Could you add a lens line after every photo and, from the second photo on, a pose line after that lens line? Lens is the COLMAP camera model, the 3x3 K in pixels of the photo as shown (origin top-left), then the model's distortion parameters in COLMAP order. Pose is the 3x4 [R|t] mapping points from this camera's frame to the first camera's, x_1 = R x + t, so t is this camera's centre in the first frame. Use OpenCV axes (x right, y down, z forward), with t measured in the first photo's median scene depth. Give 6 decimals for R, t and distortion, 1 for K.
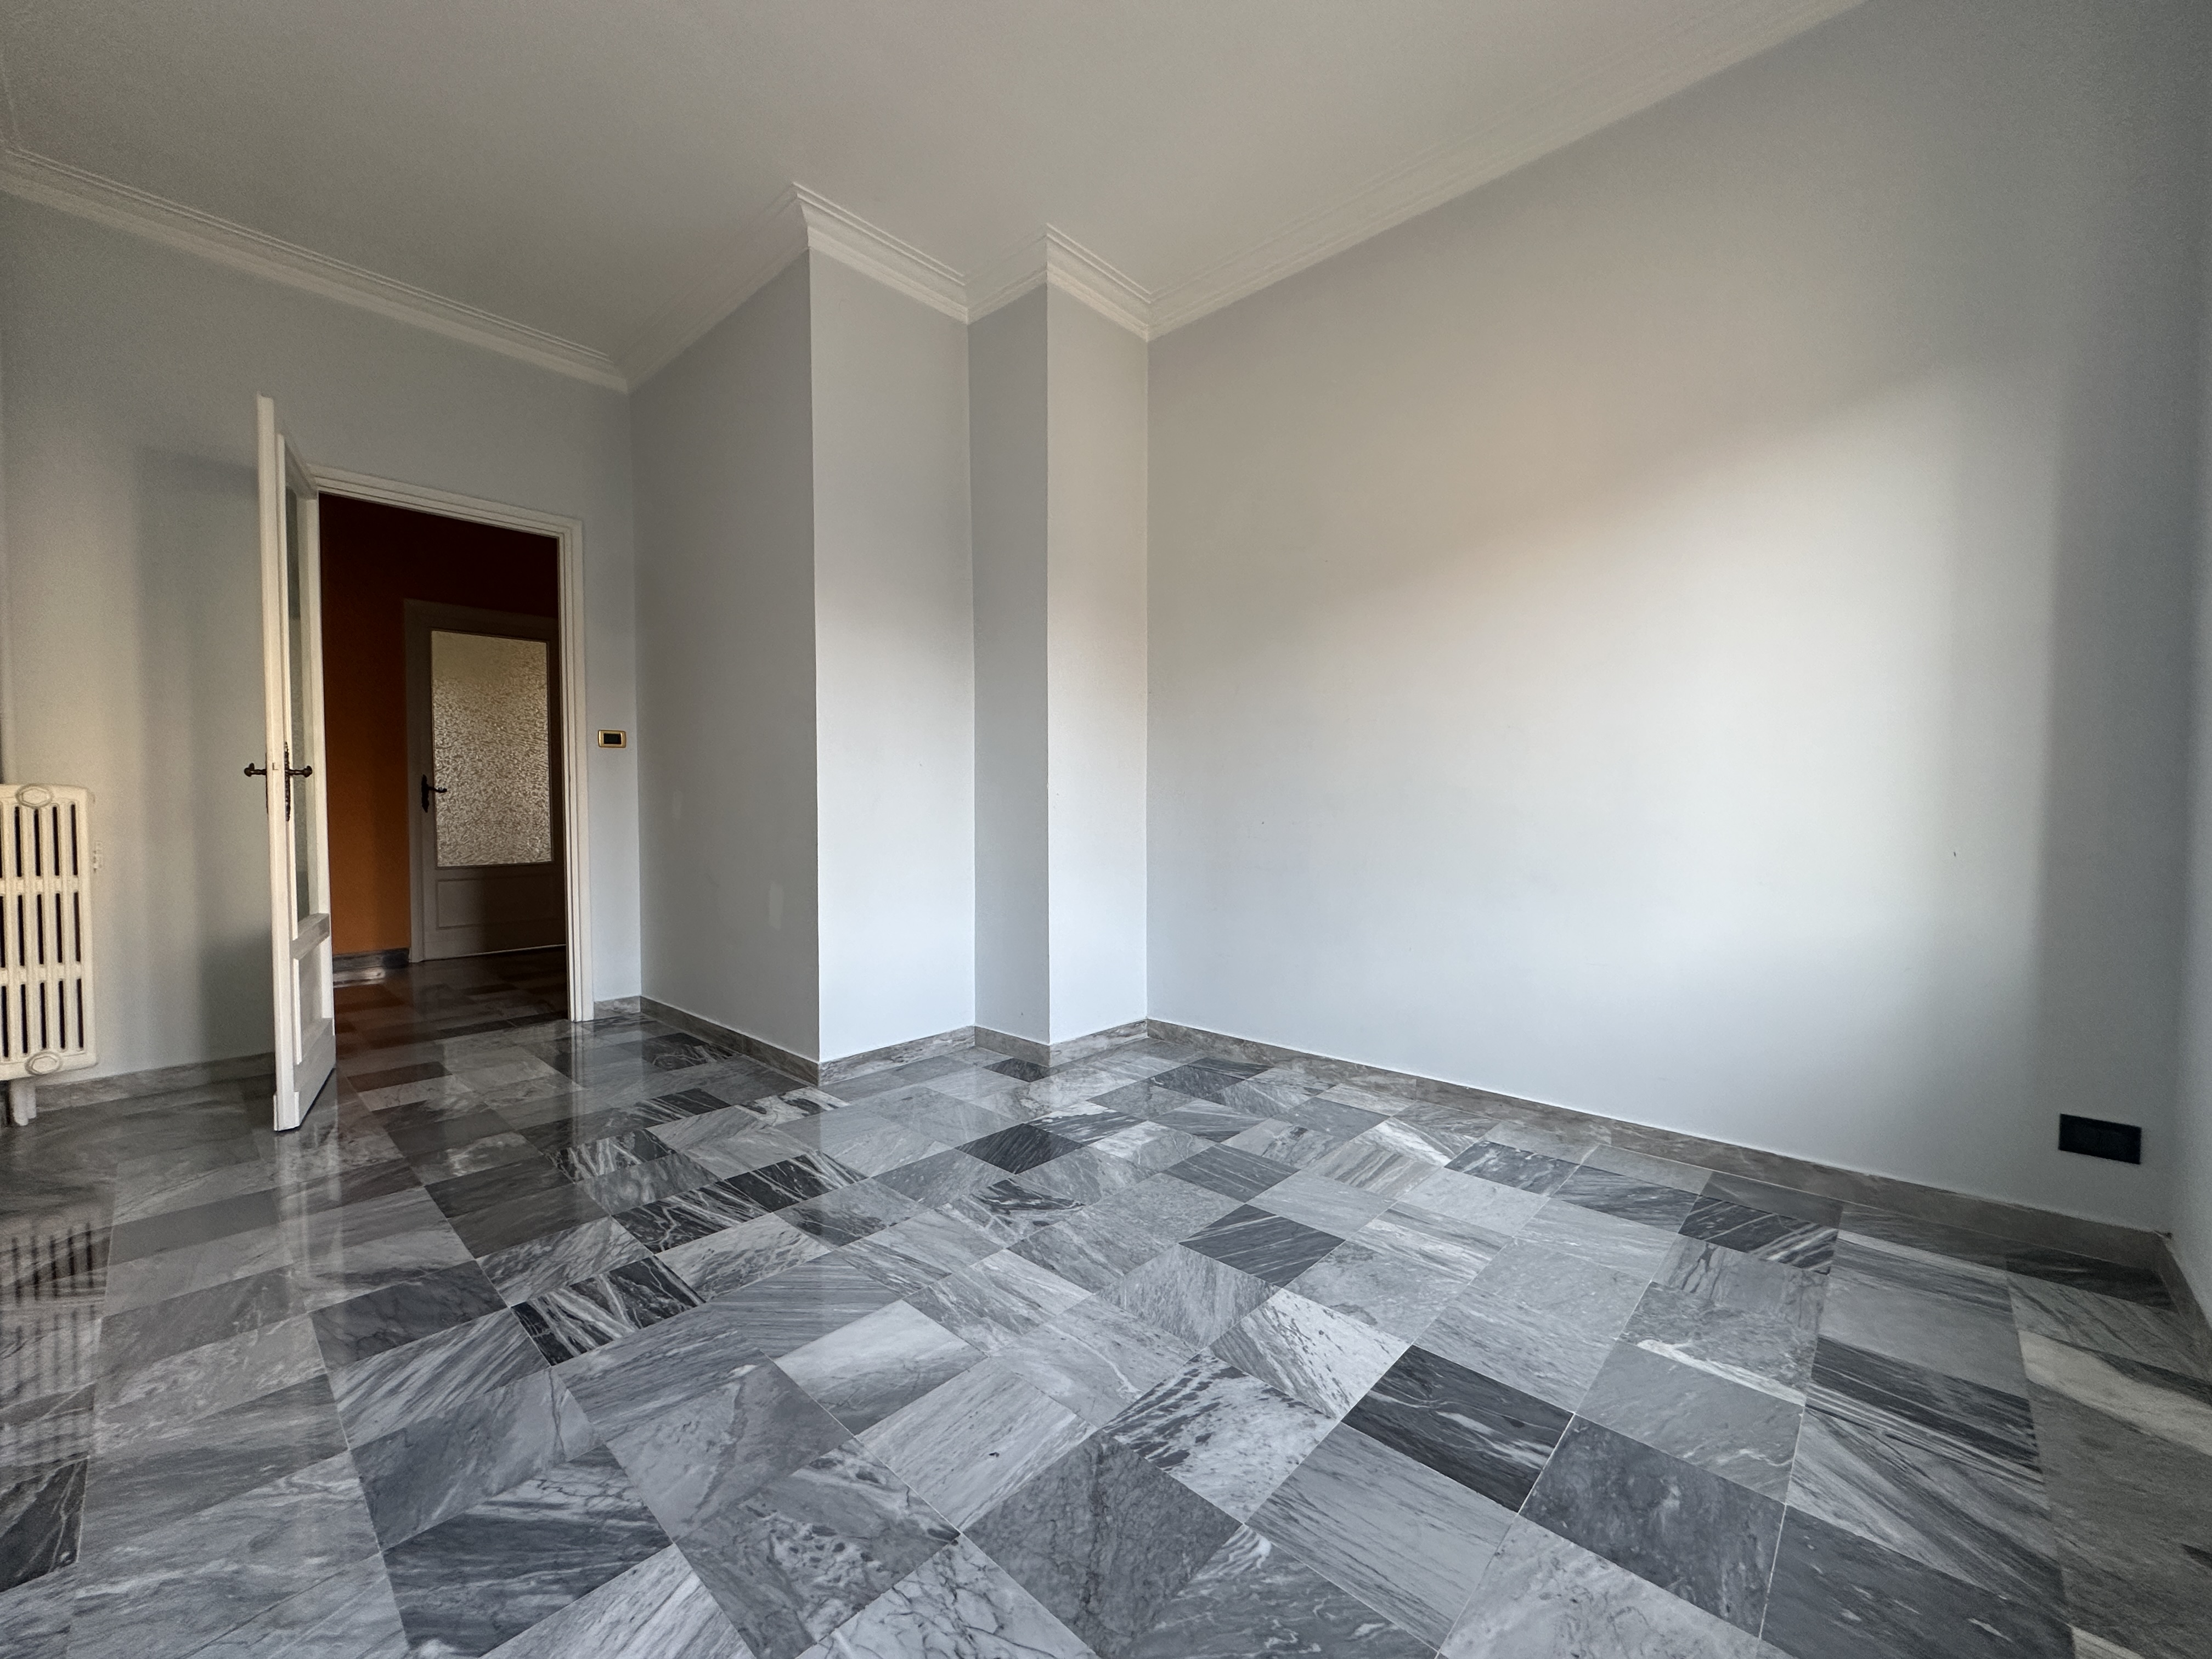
lens RADIAL K [[882.3, 0, 1106.0], [0, 882.3, 829.5], [0, 0, 1]] dist [-0.001943, 0.000765]
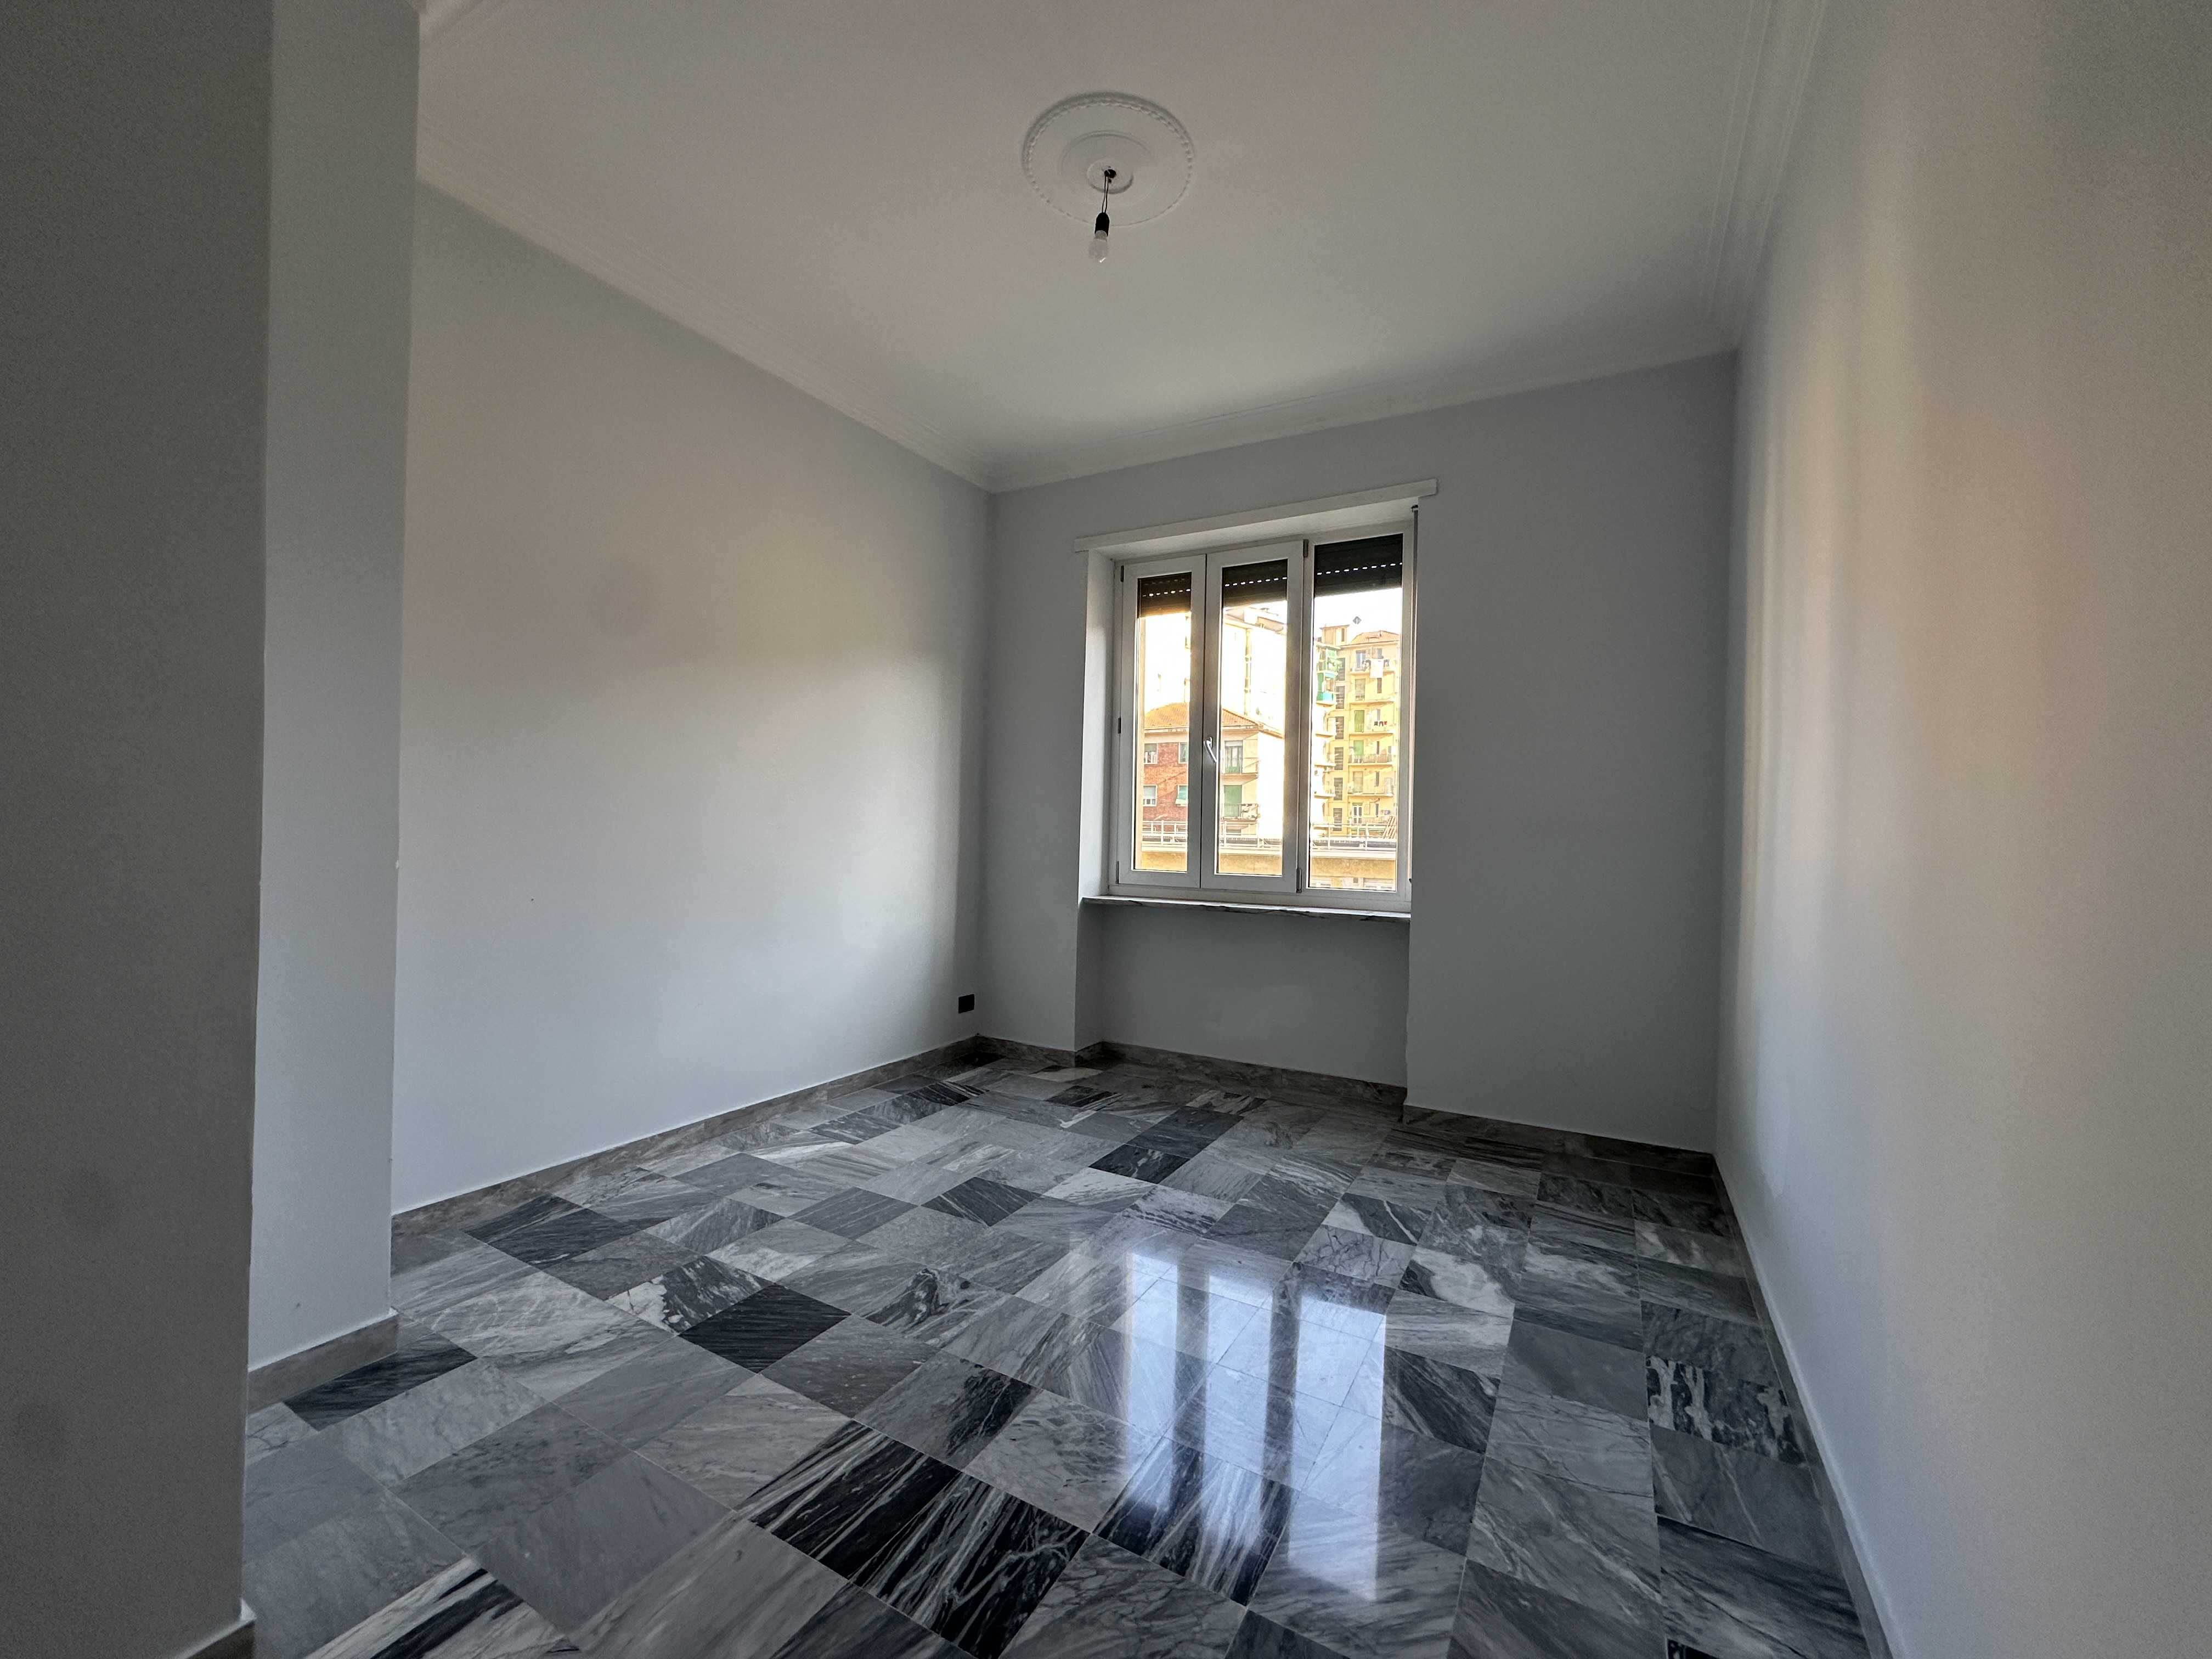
lens RADIAL K [[882.3, 0, 1106.0], [0, 882.3, 829.5], [0, 0, 1]] dist [-0.001943, 0.000765]
pose [[-0.231823, -0.000674, 0.972758, -1.206804], [0.007156, 0.999972, 0.002399, -0.114901], [-0.972732, 0.007517, -0.231812, 1.121664]]
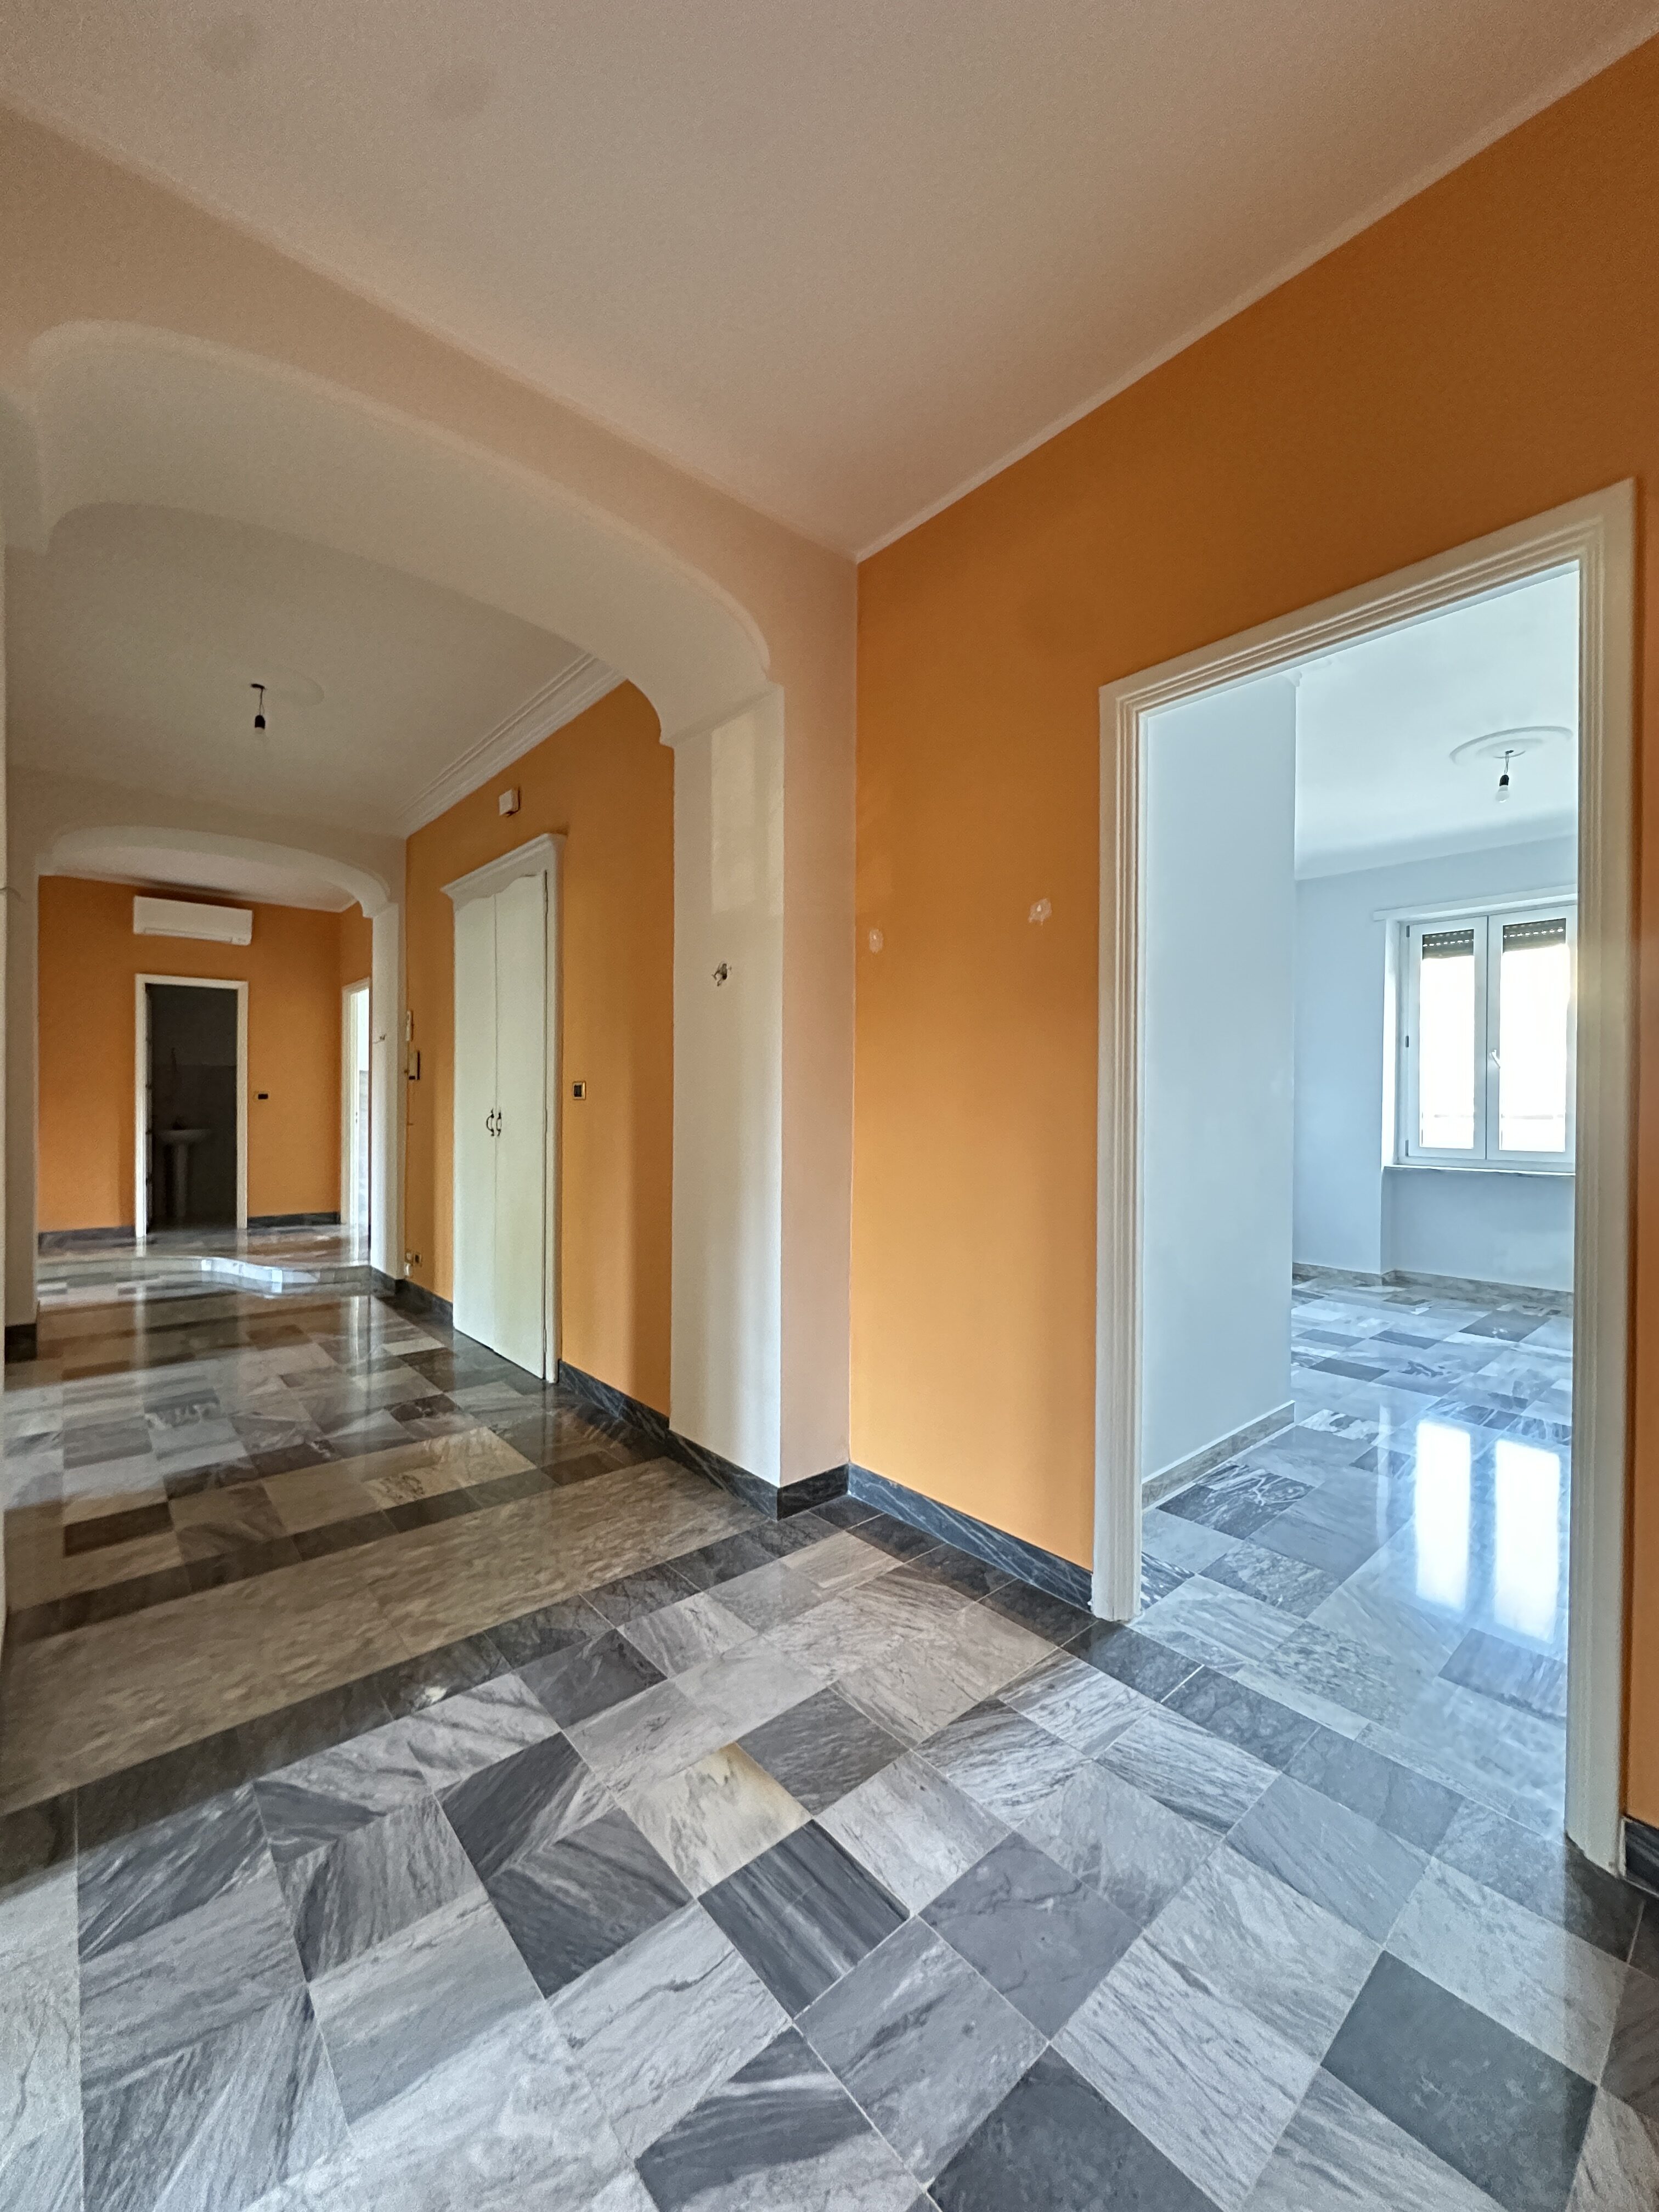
lens RADIAL K [[882.3, 0, 829.5], [0, 882.3, 1106.0], [0, 0, 1]] dist [-0.001943, 0.000765]
pose [[0.108548, -0.003201, 0.994086, -2.334206], [0.022469, 0.999747, 0.000766, -0.195536], [-0.993837, 0.022253, 0.108593, 2.254401]]
